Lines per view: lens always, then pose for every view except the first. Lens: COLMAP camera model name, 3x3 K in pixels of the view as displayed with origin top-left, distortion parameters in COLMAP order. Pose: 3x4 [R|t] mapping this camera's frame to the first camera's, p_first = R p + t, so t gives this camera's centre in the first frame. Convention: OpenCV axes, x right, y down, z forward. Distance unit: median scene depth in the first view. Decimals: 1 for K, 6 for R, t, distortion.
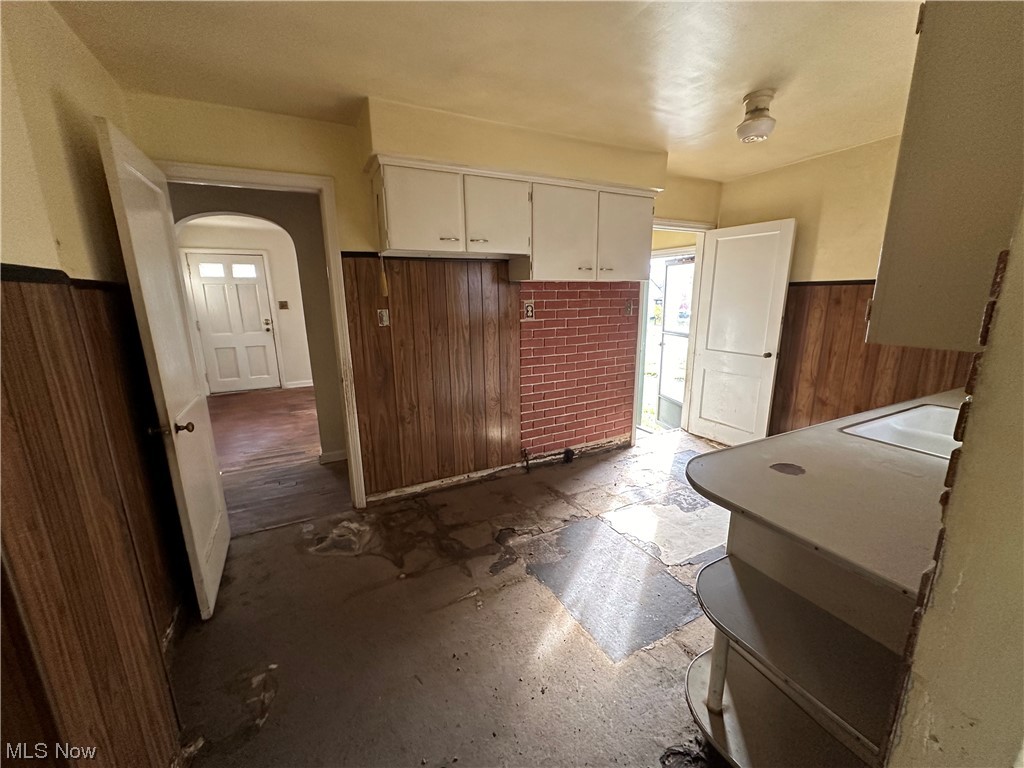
lens RADIAL K [[405.4, 0, 511.2], [0, 405.4, 384.1], [0, 0, 1]] dist [0.001813, 0.000455]
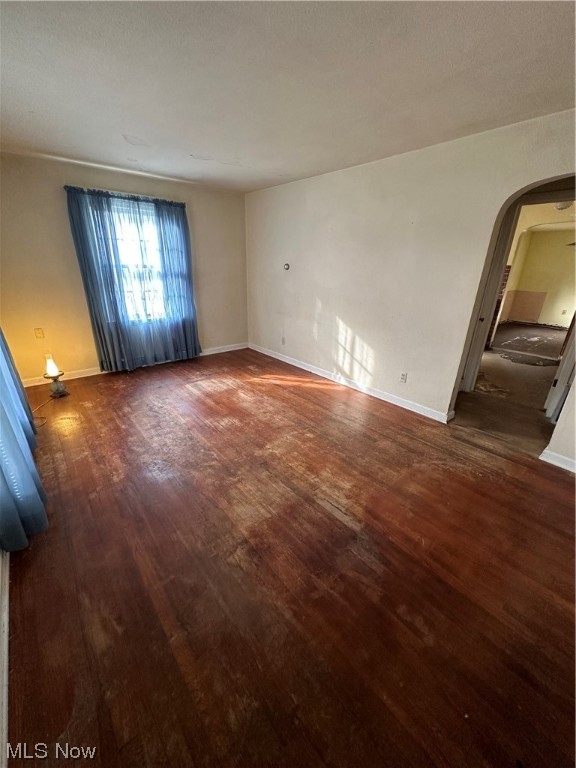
lens RADIAL K [[304.1, 0, 287.6], [0, 304.1, 383.2], [0, 0, 1]] dist [0.001813, 0.000455]
pose [[-0.226619, -0.355328, 0.906855, -1.607350], [0.197762, 0.894897, 0.400062, -0.500852], [-0.953695, 0.270003, -0.132531, 2.208678]]
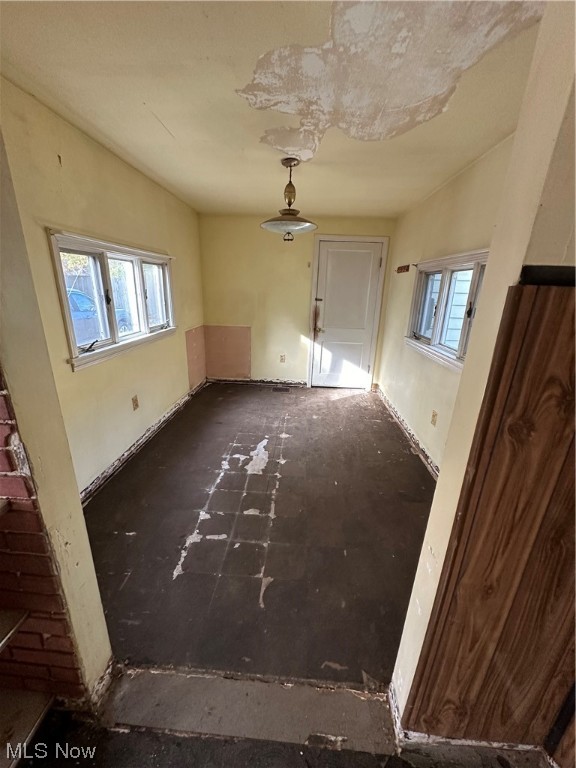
lens RADIAL K [[304.1, 0, 286.9], [0, 304.1, 385.3], [0, 0, 1]] dist [0.001813, 0.000455]
pose [[-0.864046, -0.170500, 0.473660, -0.091547], [0.091305, 0.872217, 0.480522, -0.075474], [-0.495063, 0.458440, -0.738068, 0.321213]]
